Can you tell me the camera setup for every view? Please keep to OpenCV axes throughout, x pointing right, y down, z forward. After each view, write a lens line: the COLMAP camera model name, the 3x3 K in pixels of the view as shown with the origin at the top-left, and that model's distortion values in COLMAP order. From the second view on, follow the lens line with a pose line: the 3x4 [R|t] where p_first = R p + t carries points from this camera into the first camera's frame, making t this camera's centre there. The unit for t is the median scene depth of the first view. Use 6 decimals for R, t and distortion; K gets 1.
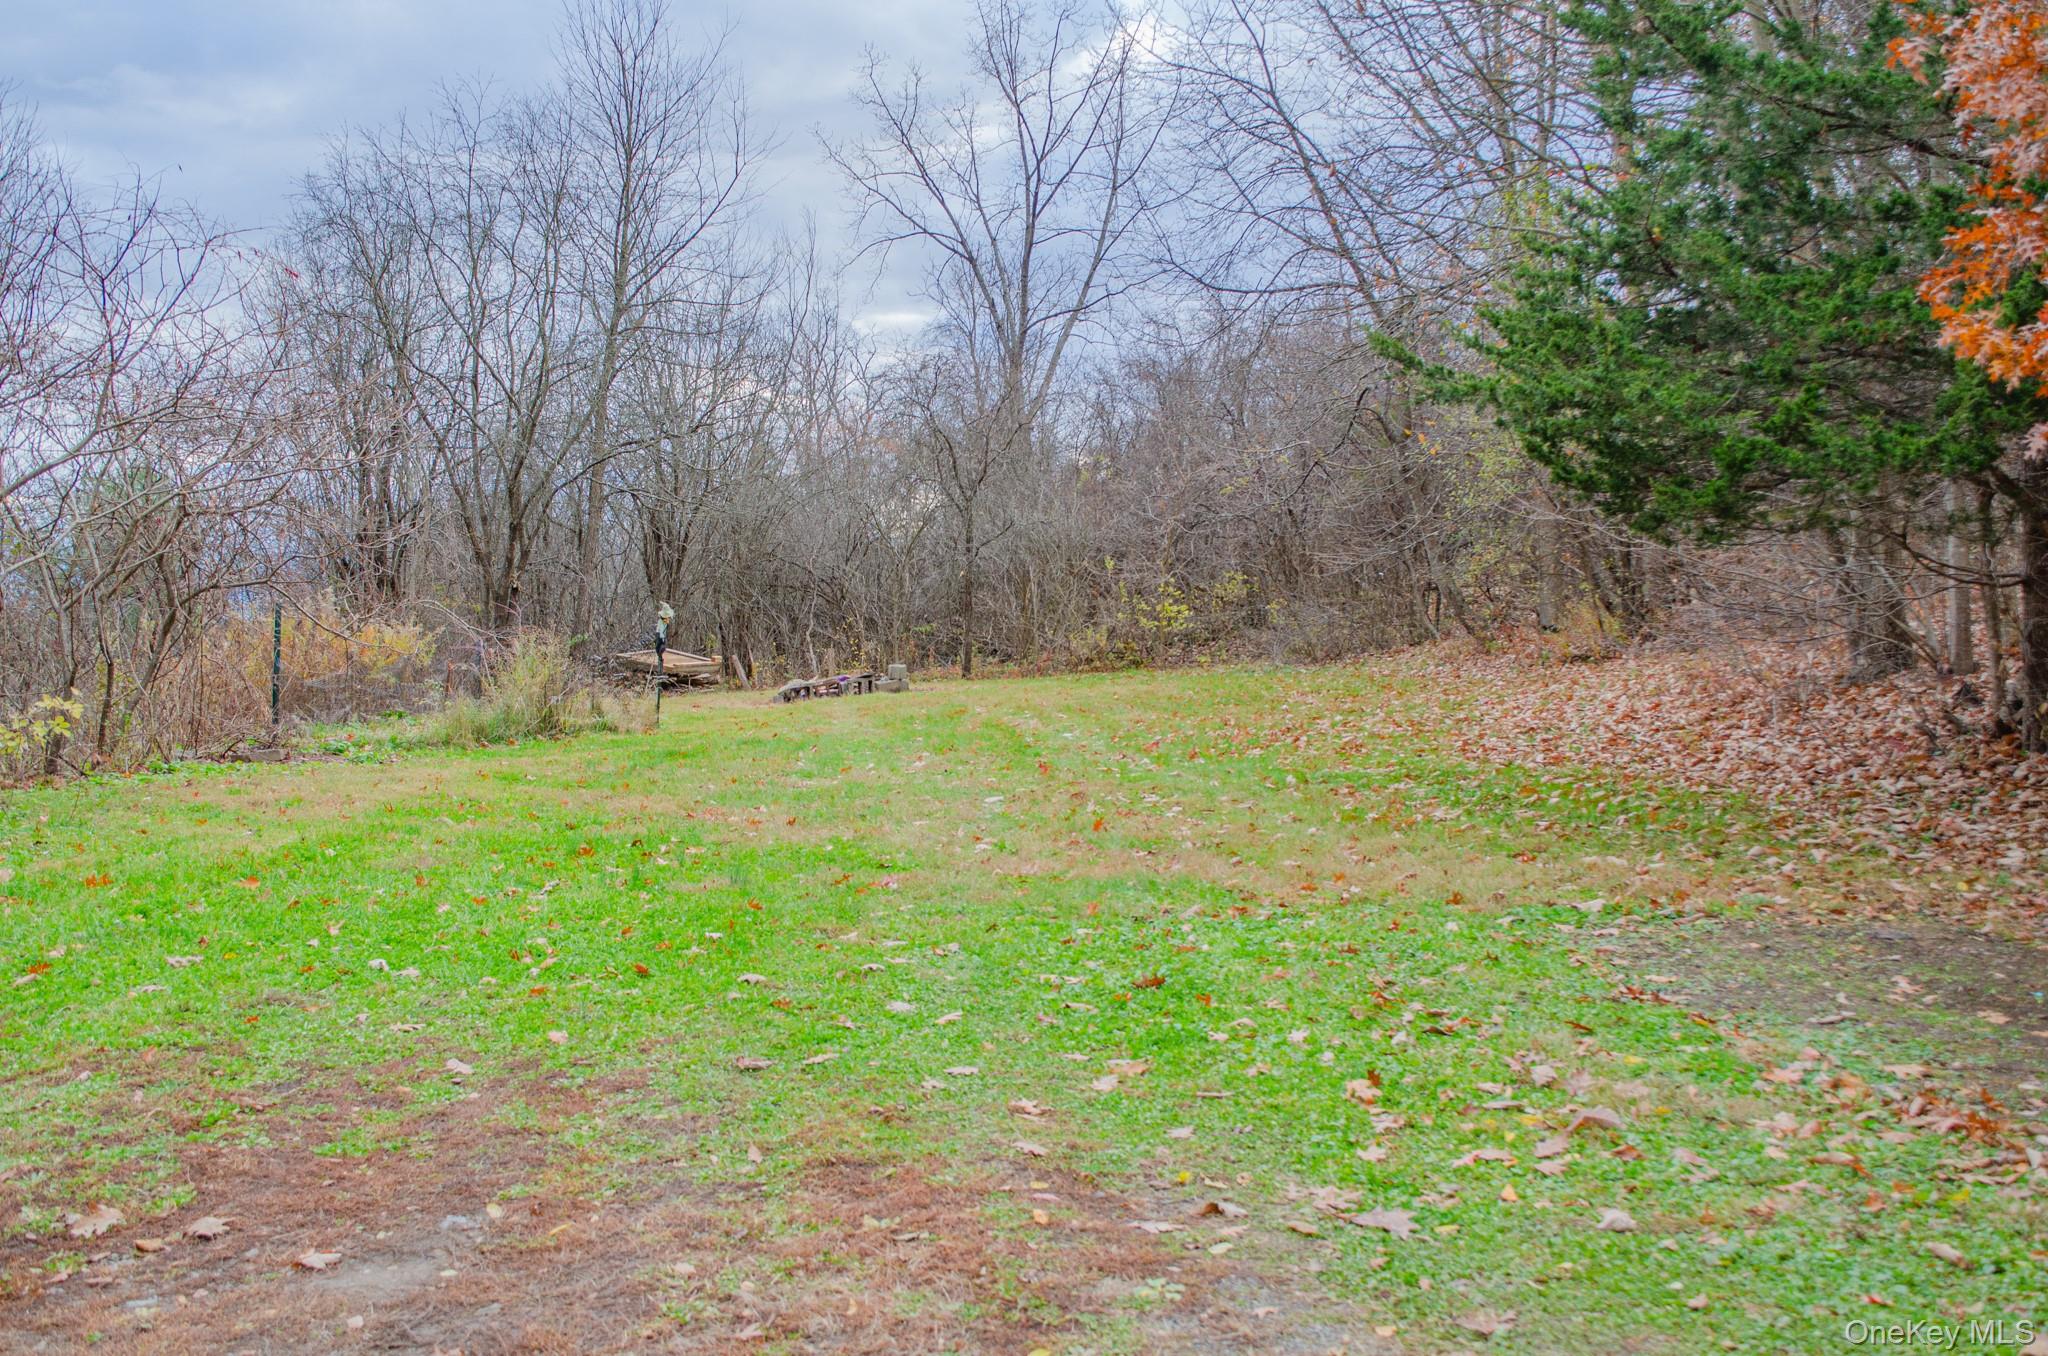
lens RADIAL K [[2123.7, 0, 1023.3], [0, 2123.7, 680.3], [0, 0, 1]] dist [-0.066404, 0.000000]
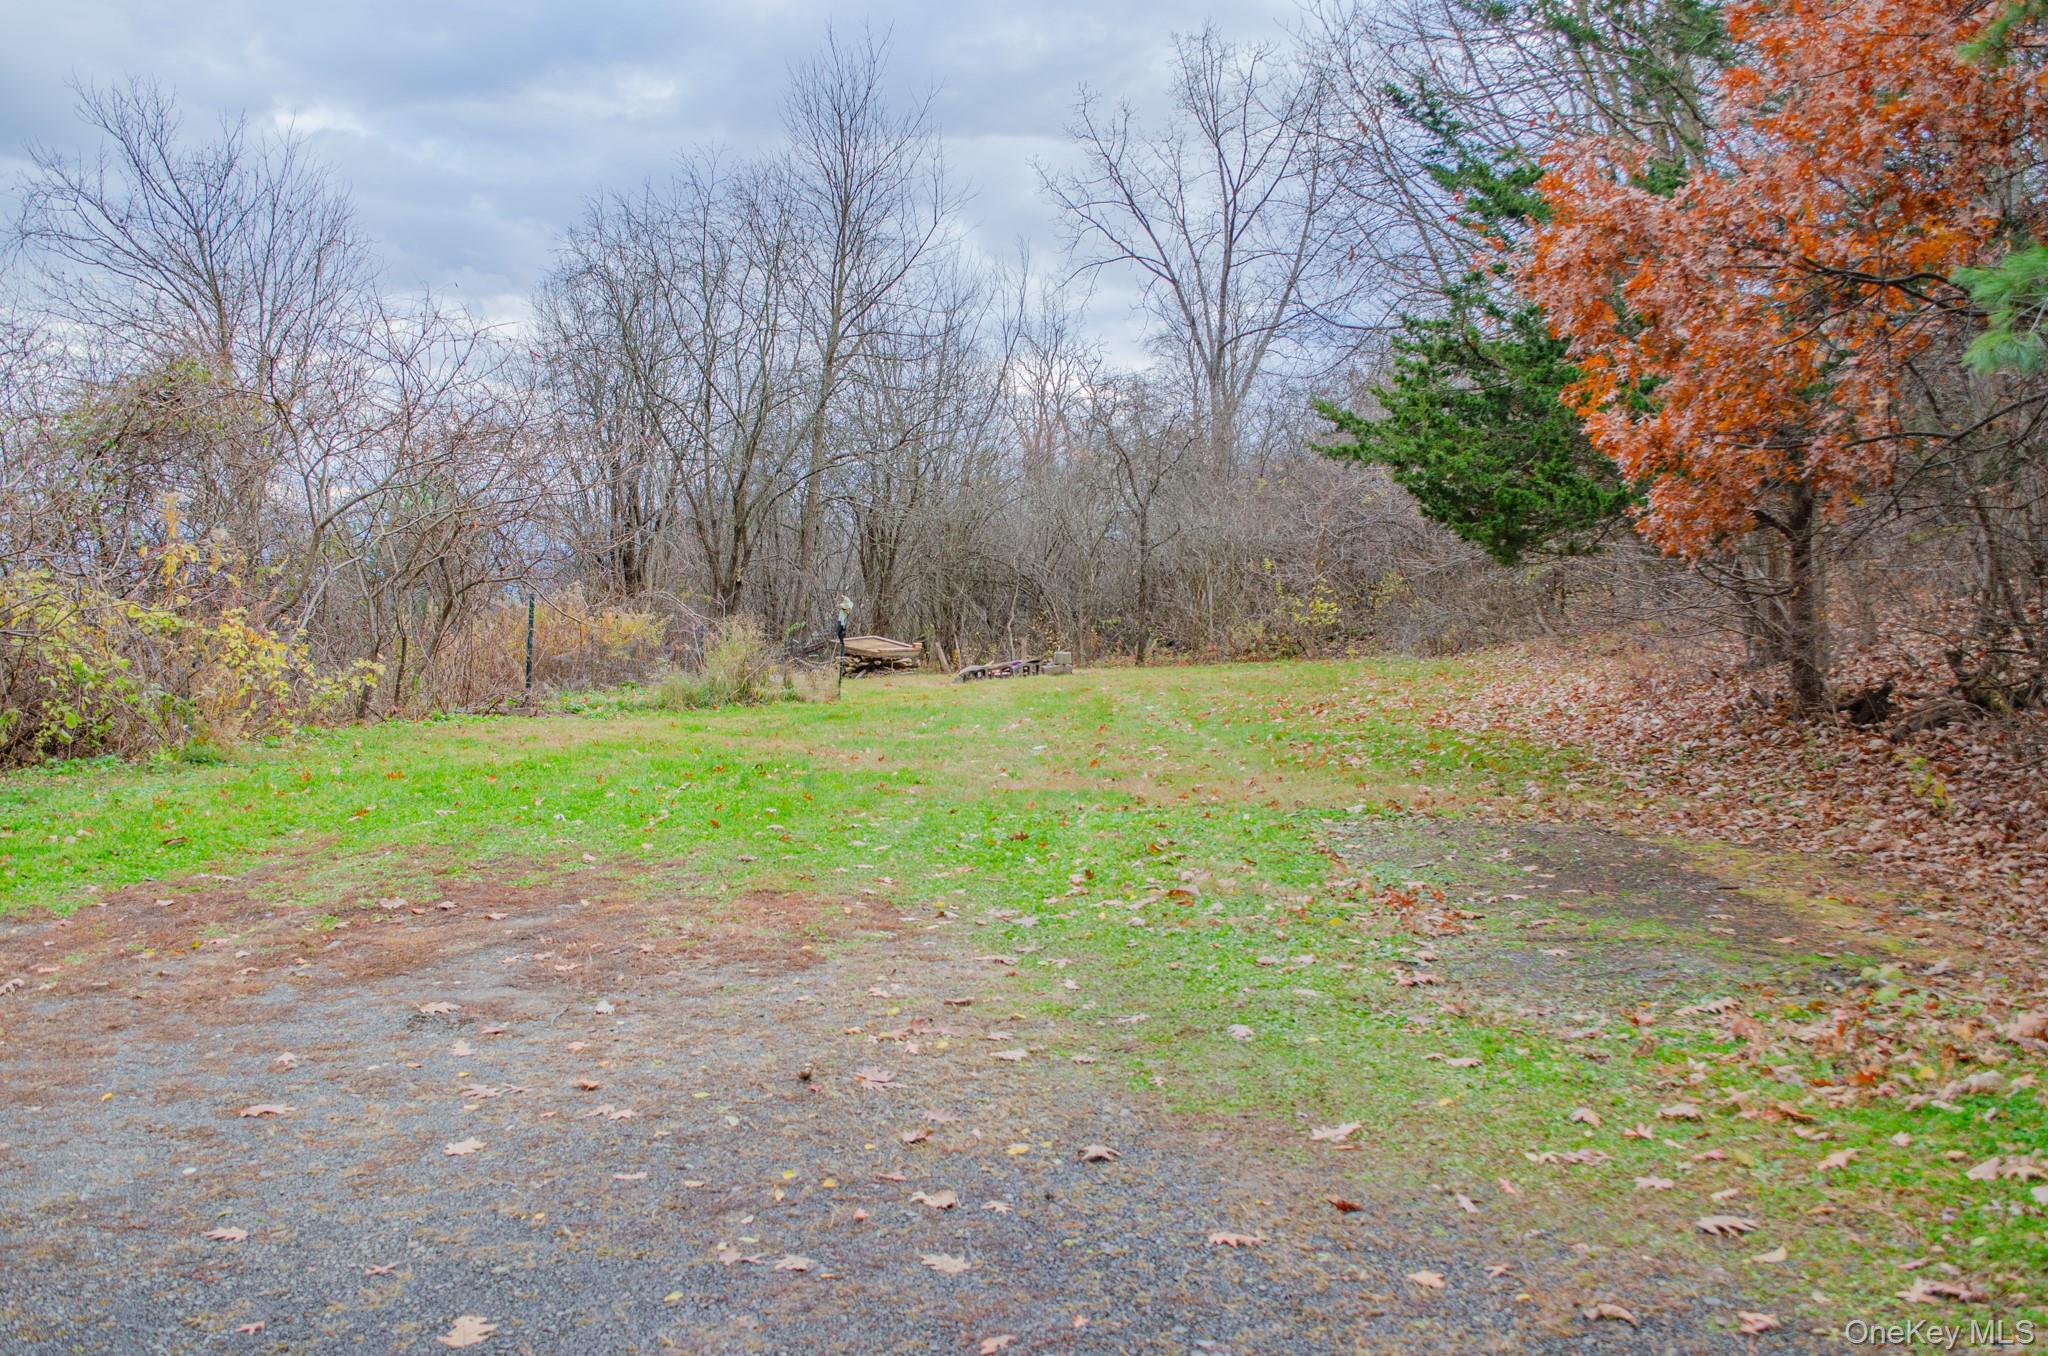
lens RADIAL K [[2123.7, 0, 1024.9], [0, 2123.7, 677.7], [0, 0, 1]] dist [-0.066404, 0.000000]
pose [[0.992209, 0.014766, -0.123707, 0.063798], [-0.014540, 0.999891, 0.002727, 0.003926], [0.123733, -0.000907, 0.992315, -0.147430]]
